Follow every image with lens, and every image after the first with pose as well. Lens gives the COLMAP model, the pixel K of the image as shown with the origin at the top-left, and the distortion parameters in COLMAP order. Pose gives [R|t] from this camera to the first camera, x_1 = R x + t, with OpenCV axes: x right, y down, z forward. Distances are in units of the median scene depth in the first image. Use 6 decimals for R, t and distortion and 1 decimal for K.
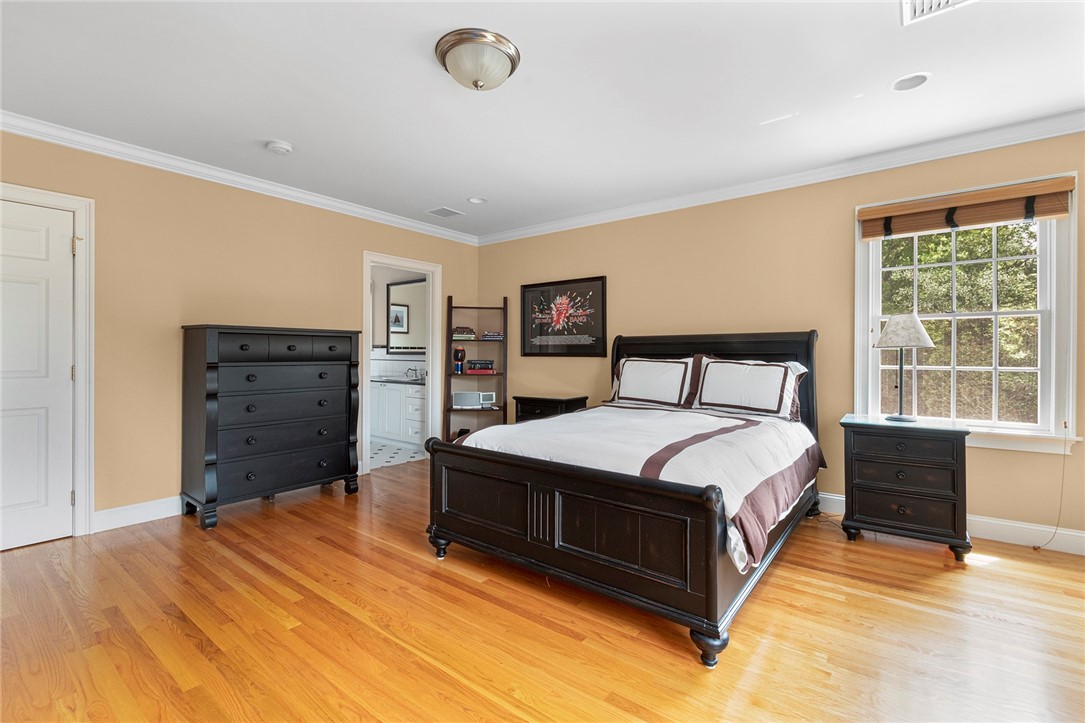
lens RADIAL K [[488.1, 0, 545.2], [0, 488.1, 355.7], [0, 0, 1]] dist [0.001037, 0.000313]
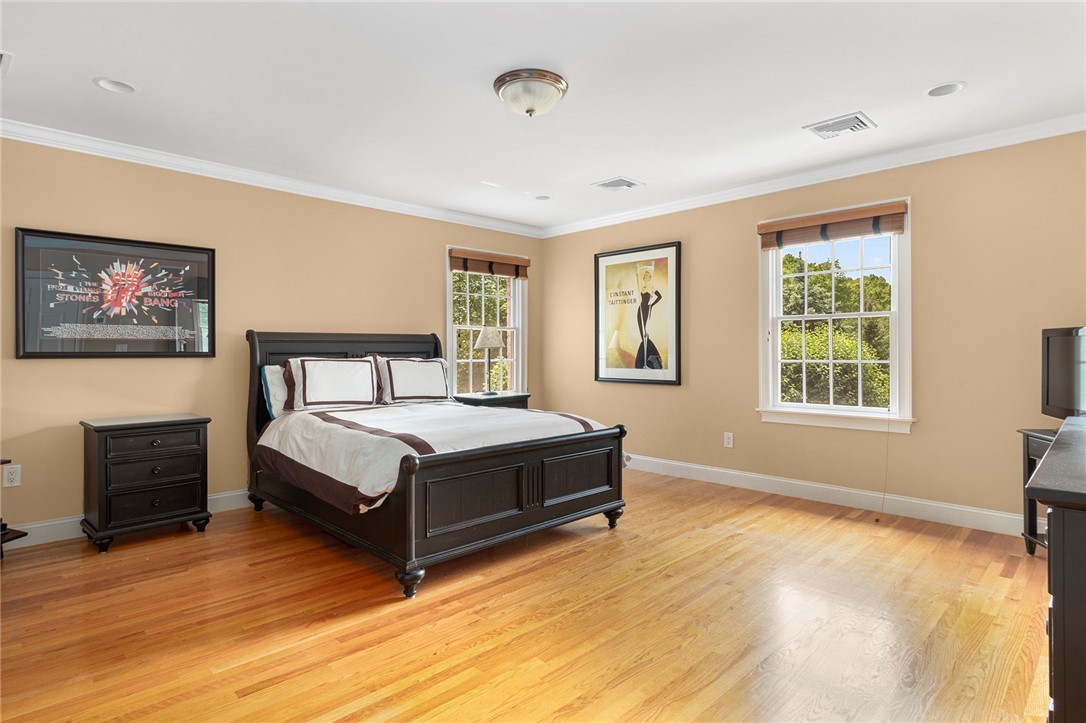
lens RADIAL K [[577.2, 0, 543.0], [0, 577.2, 361.5], [0, 0, 1]] dist [0.000086, 0.000123]
pose [[0.129240, -0.020081, 0.991410, -0.658299], [0.007001, 0.999788, 0.019338, -0.004137], [-0.991589, 0.004442, 0.129353, 0.366111]]
